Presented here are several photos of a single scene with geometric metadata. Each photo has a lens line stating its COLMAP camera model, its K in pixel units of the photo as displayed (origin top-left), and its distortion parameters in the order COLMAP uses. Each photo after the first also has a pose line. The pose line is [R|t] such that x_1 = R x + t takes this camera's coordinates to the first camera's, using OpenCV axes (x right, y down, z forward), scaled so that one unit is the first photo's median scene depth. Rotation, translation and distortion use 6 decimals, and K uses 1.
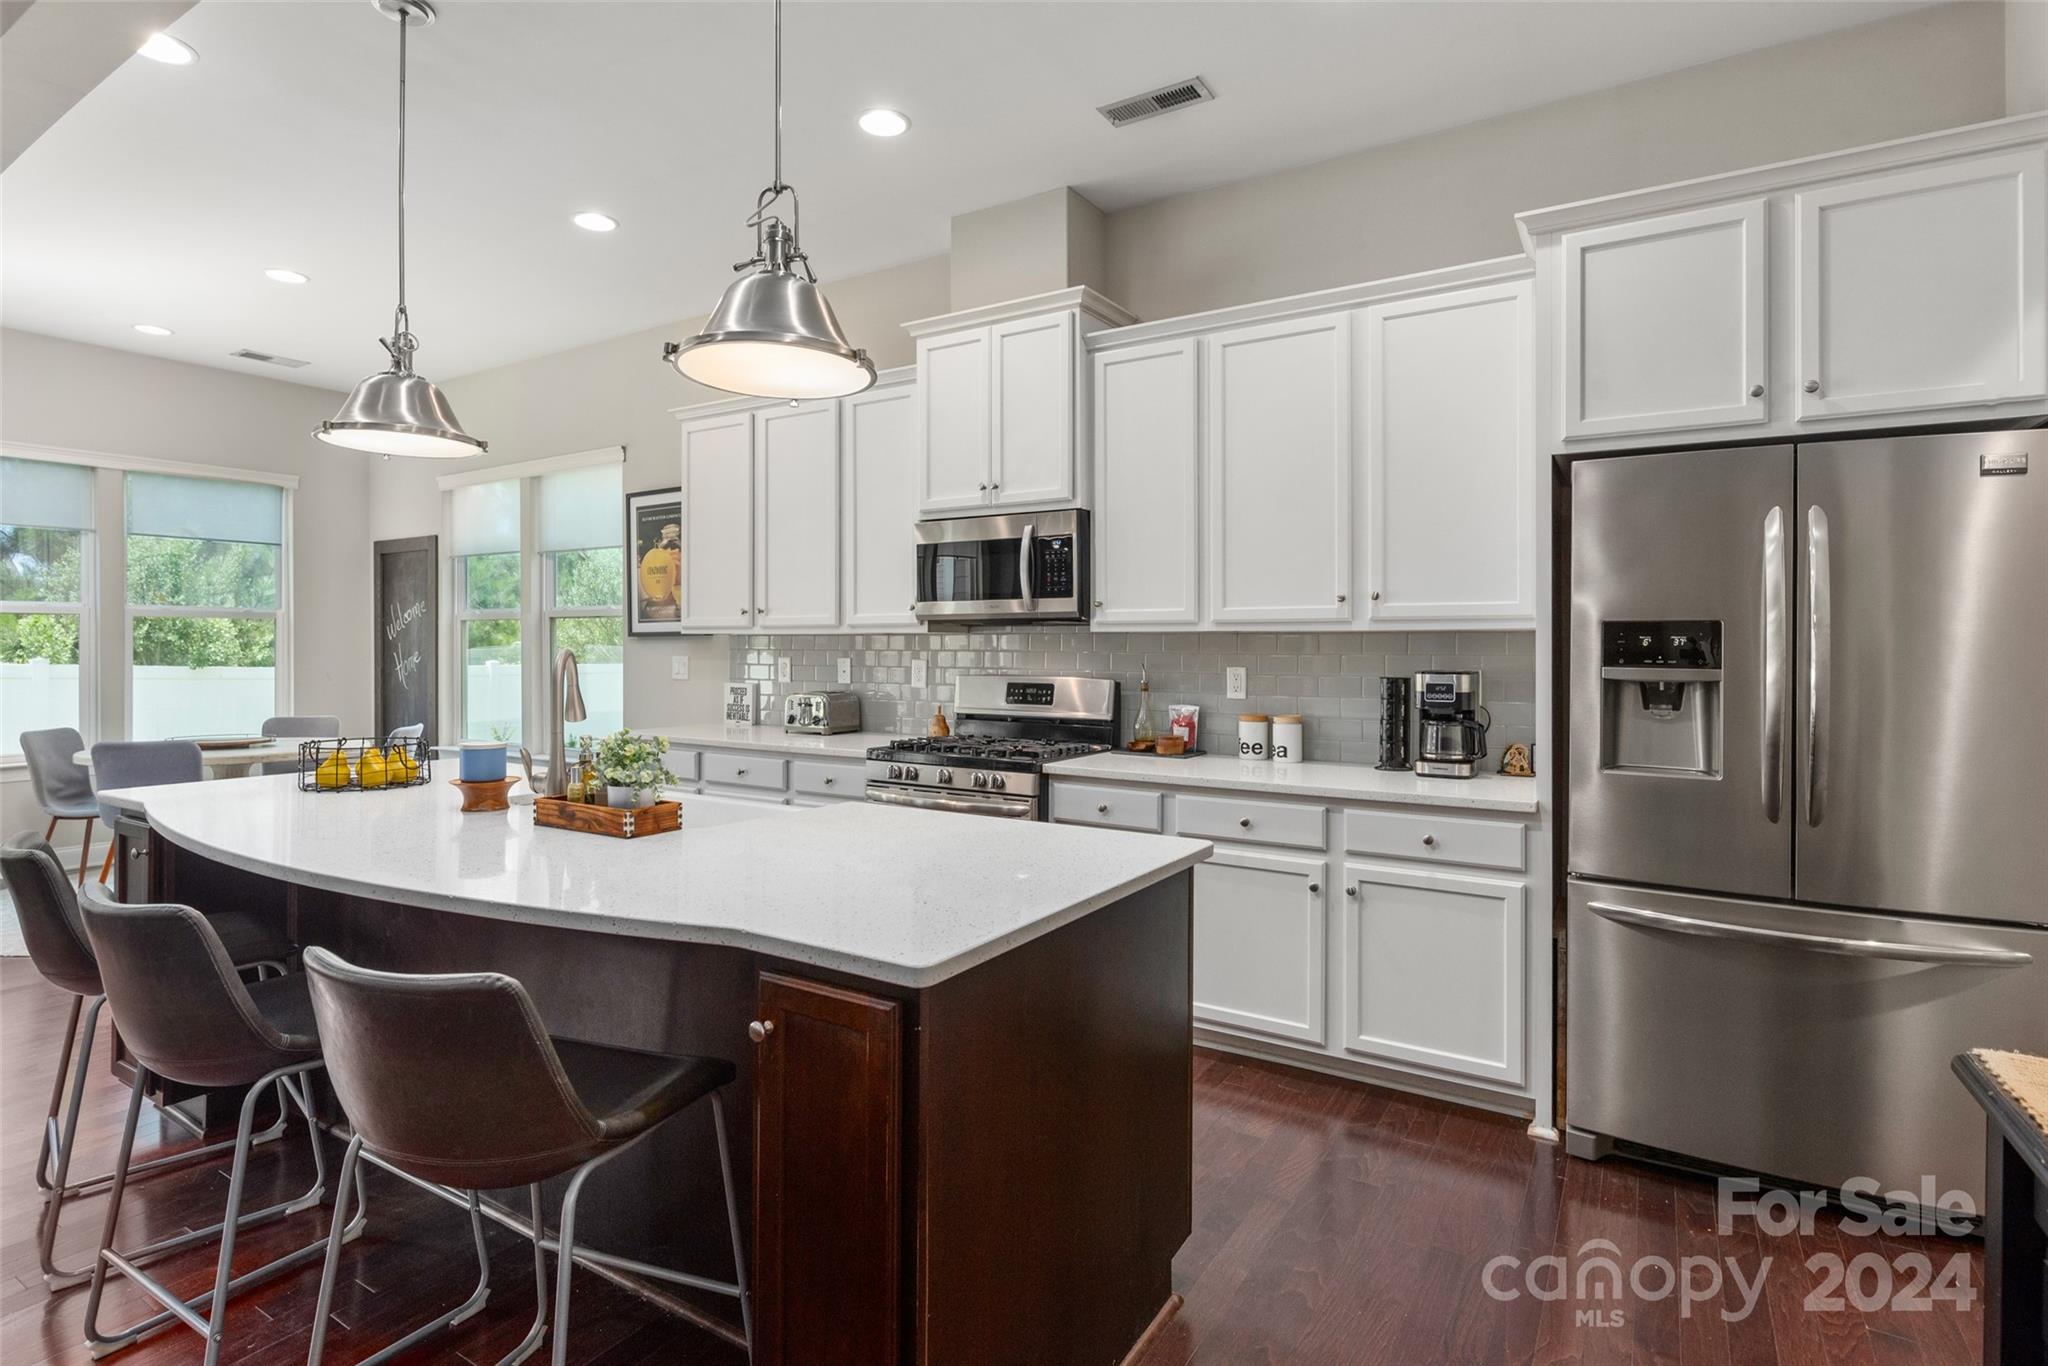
lens RADIAL K [[1010.9, 0, 1022.1], [0, 1010.9, 644.5], [0, 0, 1]] dist [-0.002935, -0.000303]
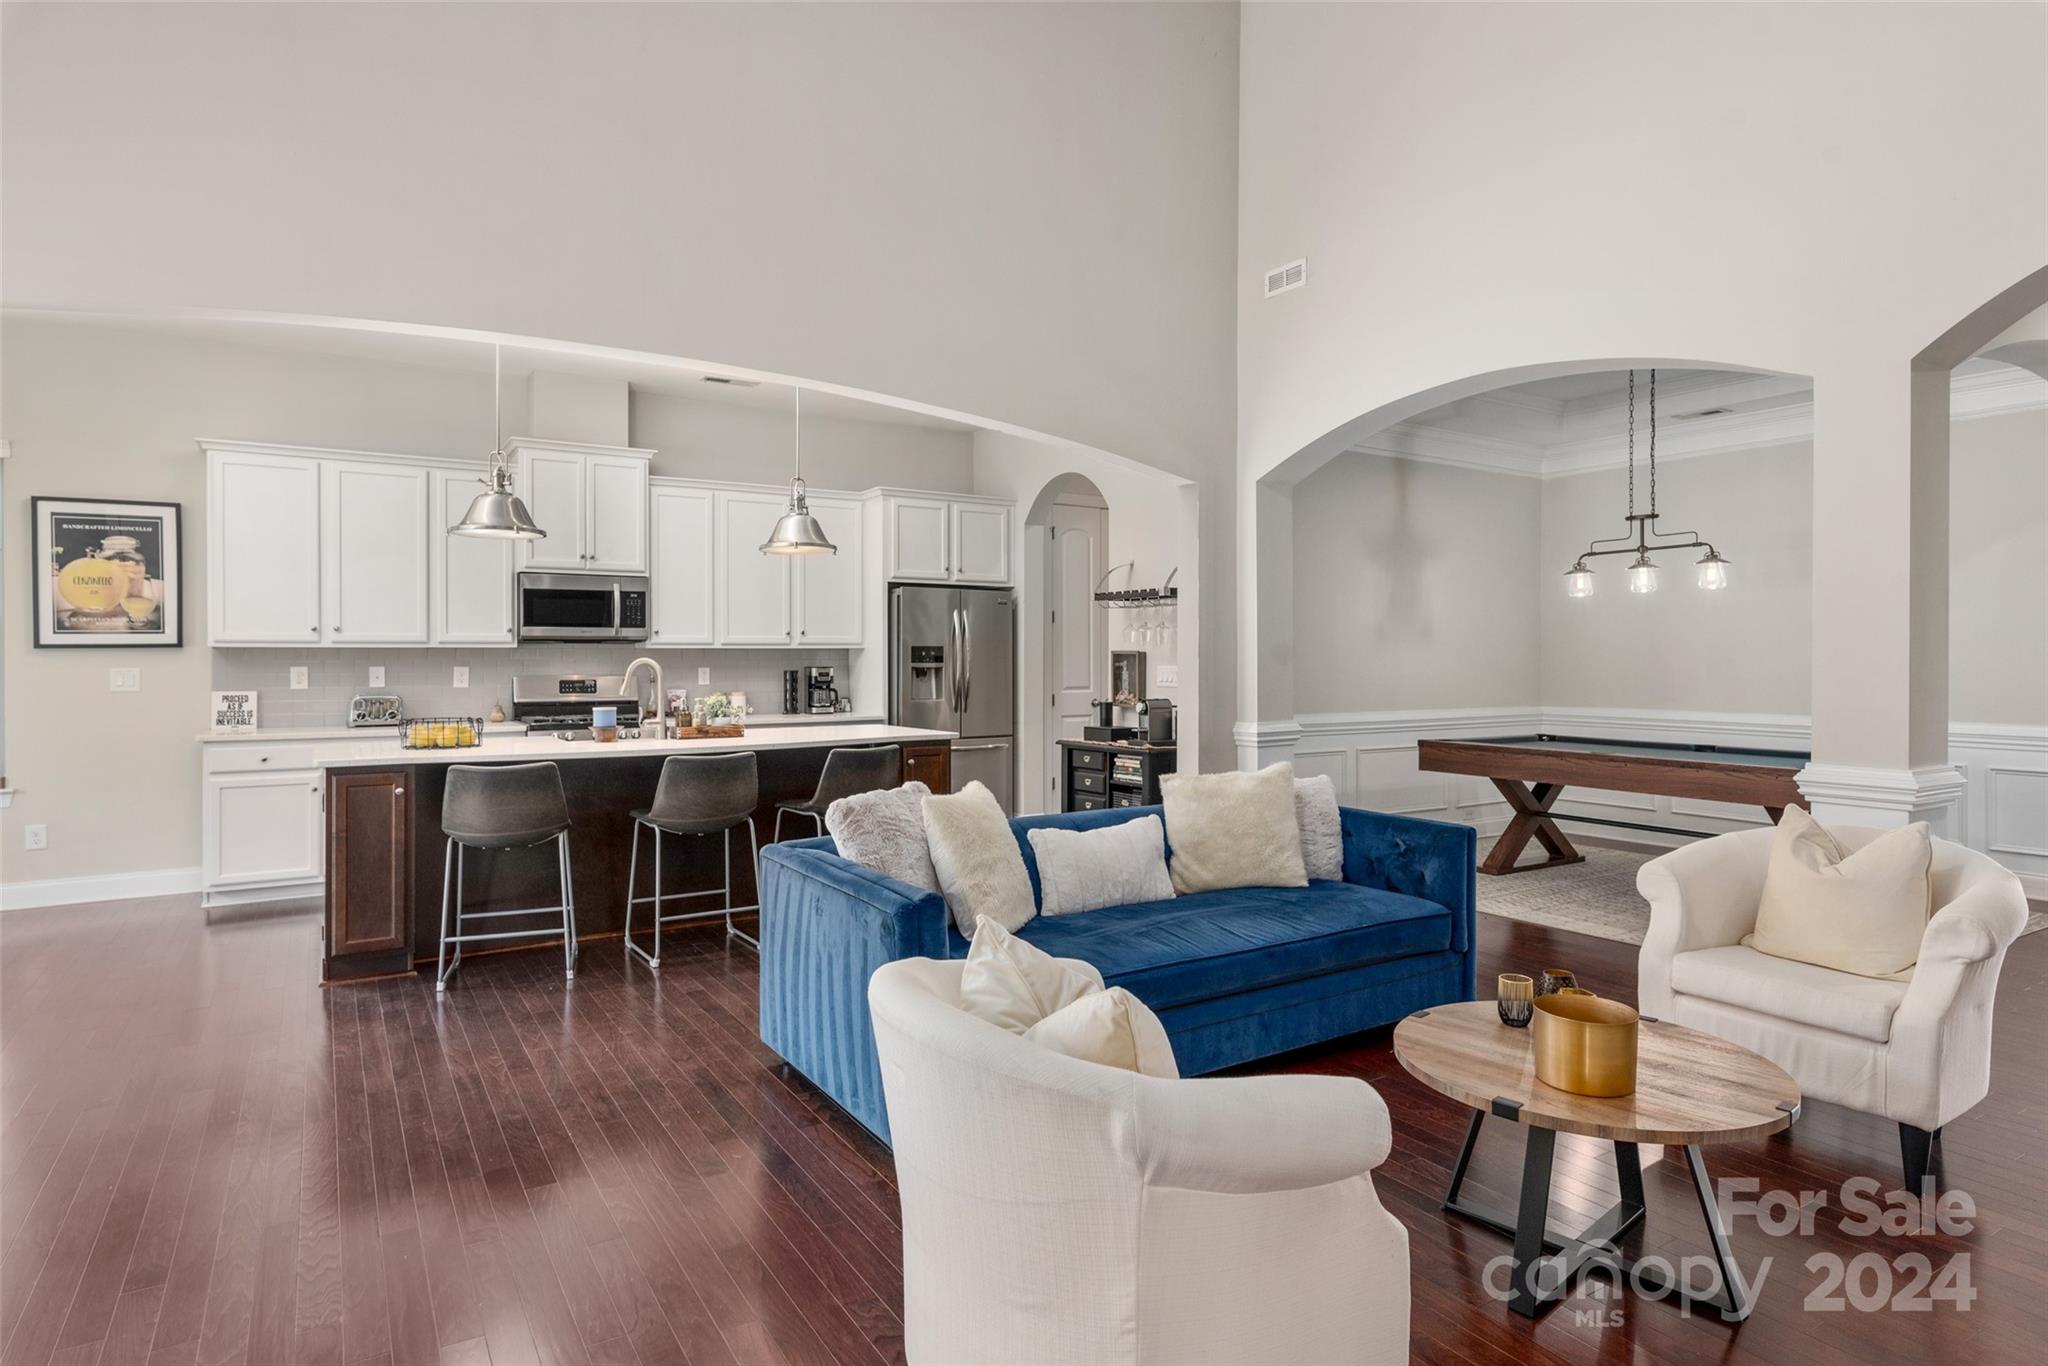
lens RADIAL K [[1144.1, 0, 1030.4], [0, 1144.1, 663.6], [0, 0, 1]] dist [-0.001221, 0.000087]
pose [[0.434990, -0.008176, 0.900398, -1.324808], [0.002801, 0.999966, 0.007727, 0.000884], [-0.900431, -0.000839, 0.434998, -0.410630]]
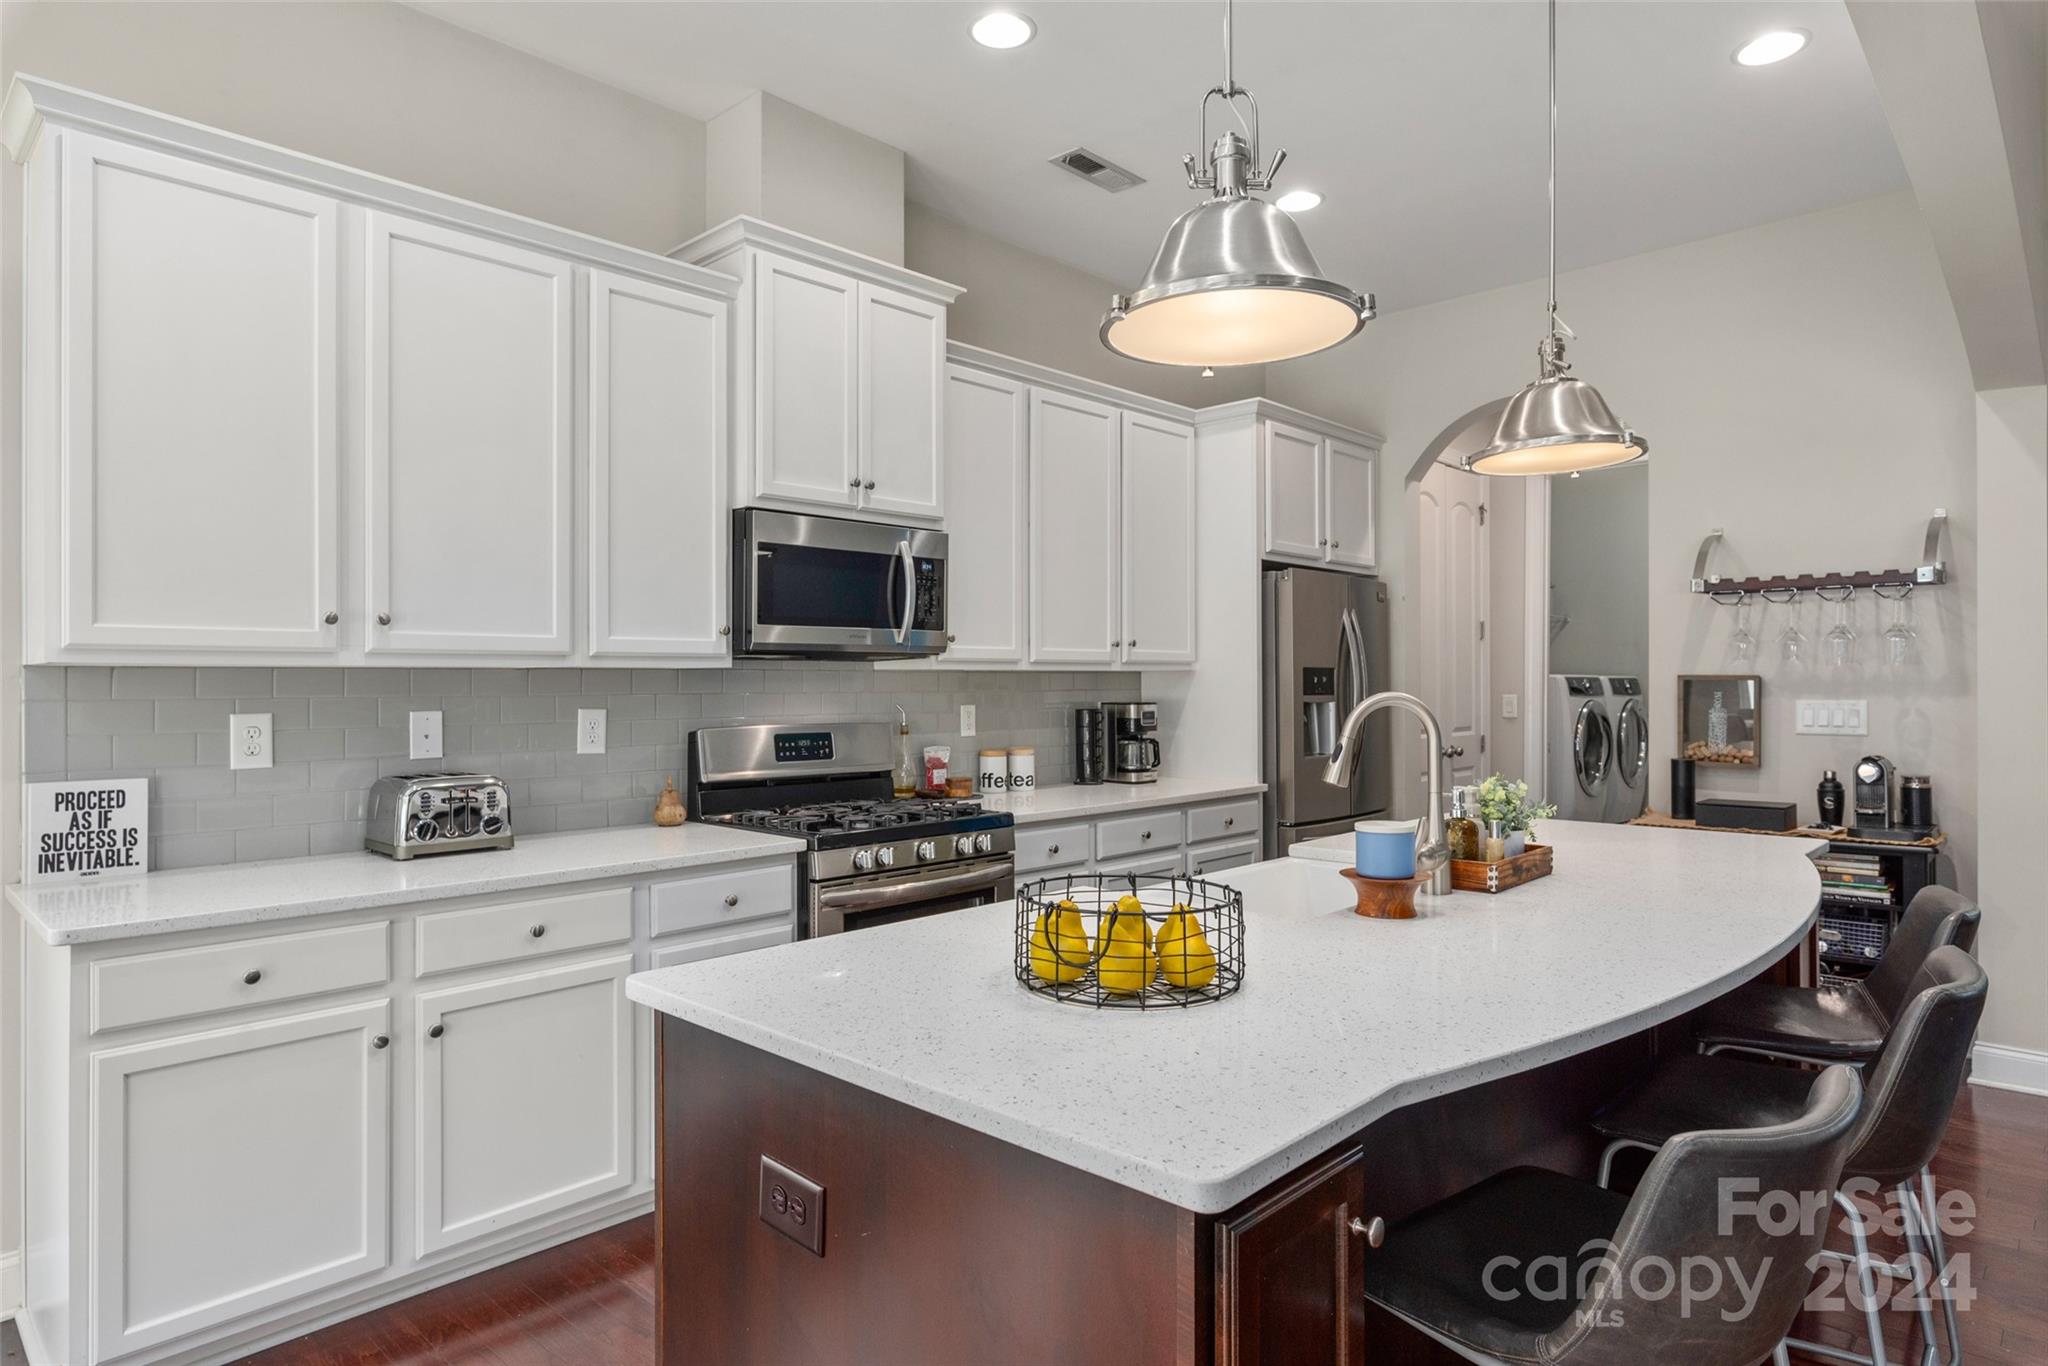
lens RADIAL K [[1171.4, 0, 1010.1], [0, 1171.4, 672.9], [0, 0, 1]] dist [-0.001245, -0.000103]
pose [[0.201266, 0.004286, 0.979527, -0.880496], [0.003189, 0.999982, -0.005030, -0.003687], [-0.979531, 0.004136, 0.201249, 0.684809]]
